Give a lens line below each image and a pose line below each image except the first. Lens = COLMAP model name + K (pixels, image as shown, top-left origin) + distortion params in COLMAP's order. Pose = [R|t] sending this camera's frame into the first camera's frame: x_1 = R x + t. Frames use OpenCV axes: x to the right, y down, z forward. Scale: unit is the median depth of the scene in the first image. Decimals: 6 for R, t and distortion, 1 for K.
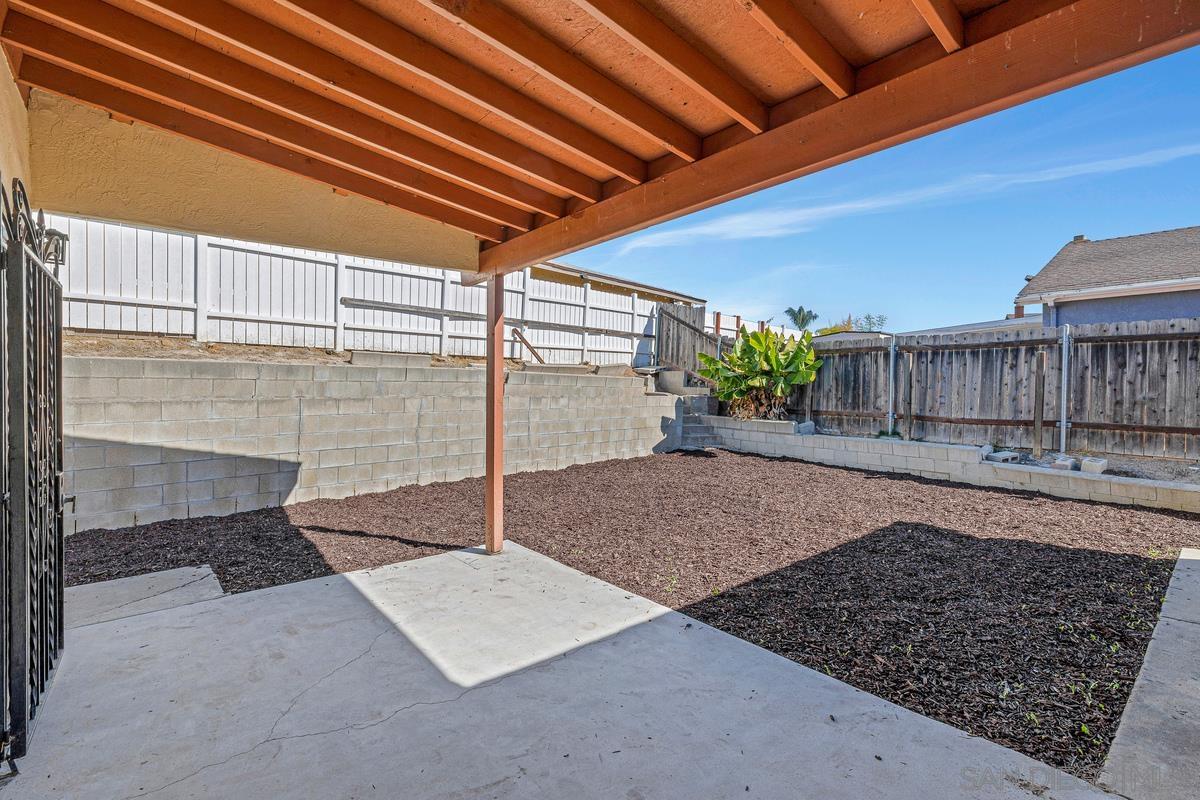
lens RADIAL K [[552.4, 0, 600.0], [0, 552.4, 400.0], [0, 0, 1]] dist [0.003513, 0.000184]
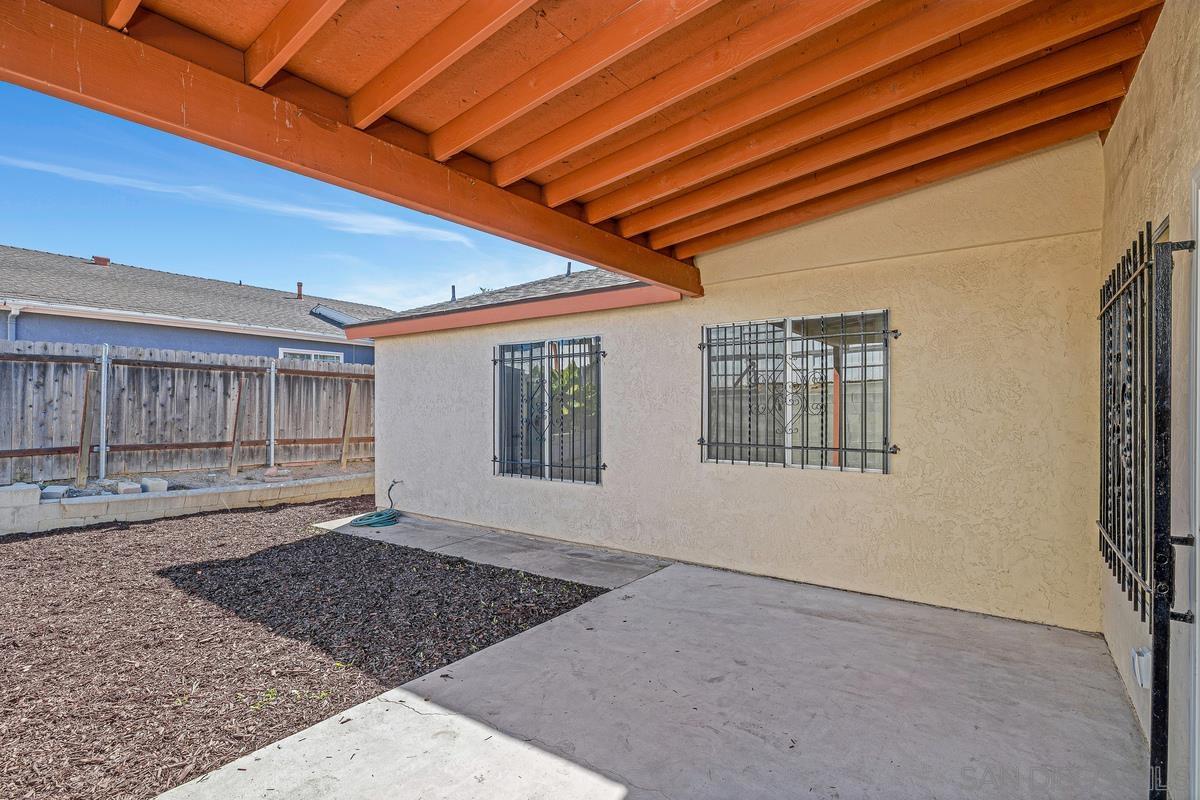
lens RADIAL K [[584.1, 0, 607.4], [0, 584.1, 403.6], [0, 0, 1]] dist [0.005075, 0.001055]
pose [[-0.254935, 0.006587, 0.966936, -0.340656], [0.022222, 0.999753, -0.000951, -0.012222], [-0.966703, 0.021244, -0.255018, 0.400055]]
